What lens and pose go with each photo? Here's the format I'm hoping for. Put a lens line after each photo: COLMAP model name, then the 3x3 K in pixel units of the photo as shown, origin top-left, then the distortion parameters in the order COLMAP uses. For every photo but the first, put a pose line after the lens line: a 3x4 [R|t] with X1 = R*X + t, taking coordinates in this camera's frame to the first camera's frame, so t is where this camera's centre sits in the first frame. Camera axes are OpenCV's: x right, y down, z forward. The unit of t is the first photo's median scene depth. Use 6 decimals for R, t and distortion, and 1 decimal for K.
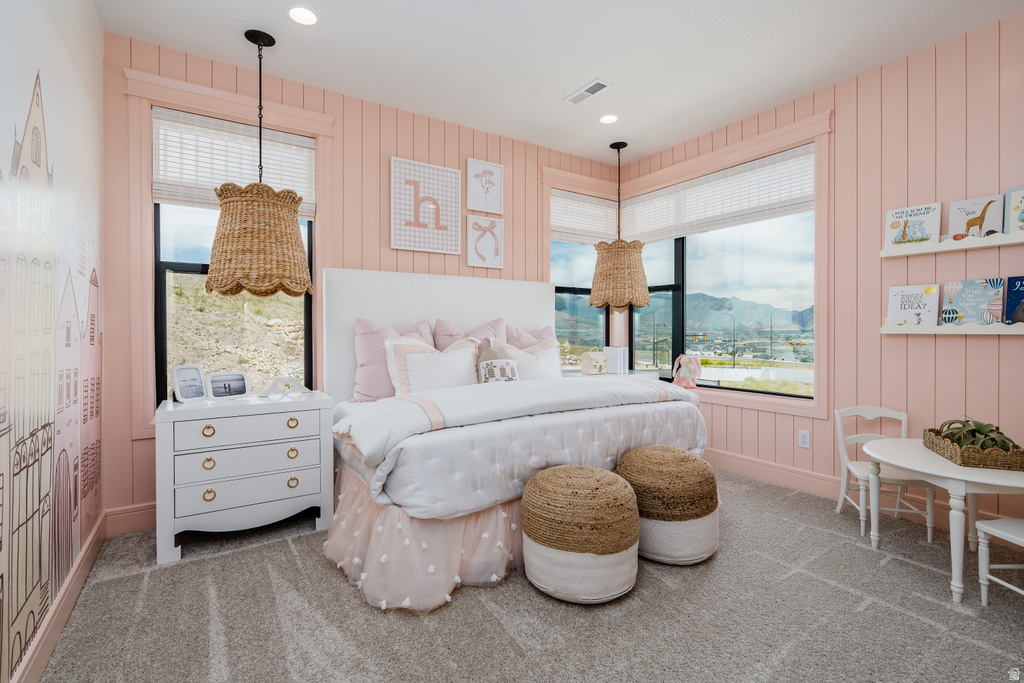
lens RADIAL K [[465.7, 0, 511.9], [0, 465.7, 332.3], [0, 0, 1]] dist [-0.000138, -0.000297]
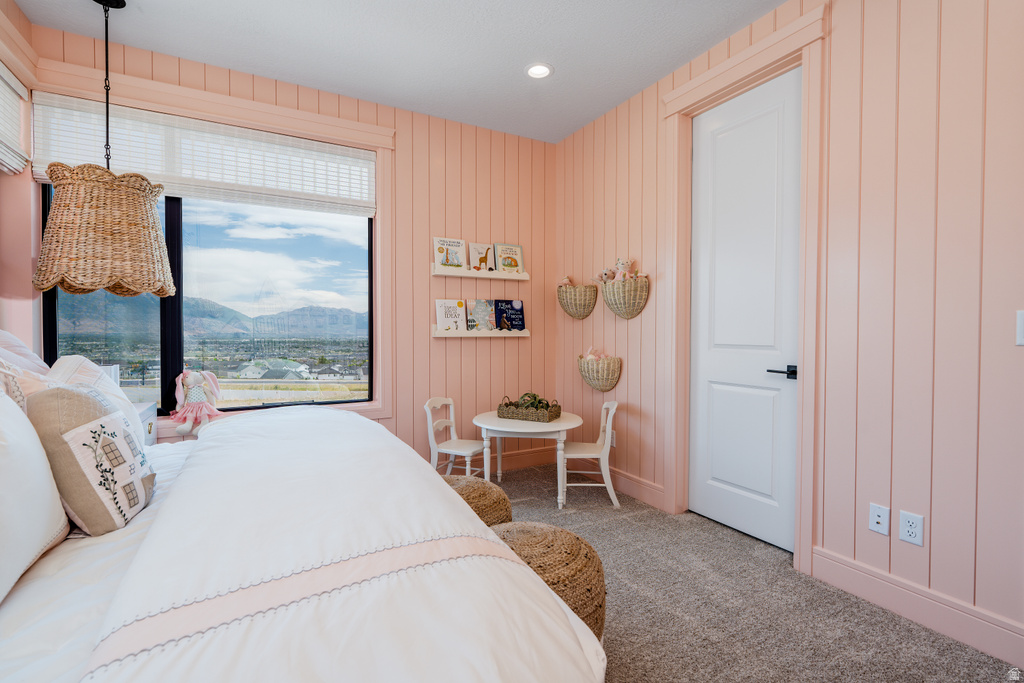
lens RADIAL K [[465.7, 0, 513.1], [0, 465.7, 340.3], [0, 0, 1]] dist [-0.000138, -0.000297]
pose [[0.080628, -0.015193, 0.996628, -0.437965], [0.007976, 0.999862, 0.014597, -0.005016], [-0.996712, 0.006772, 0.080738, 0.748910]]
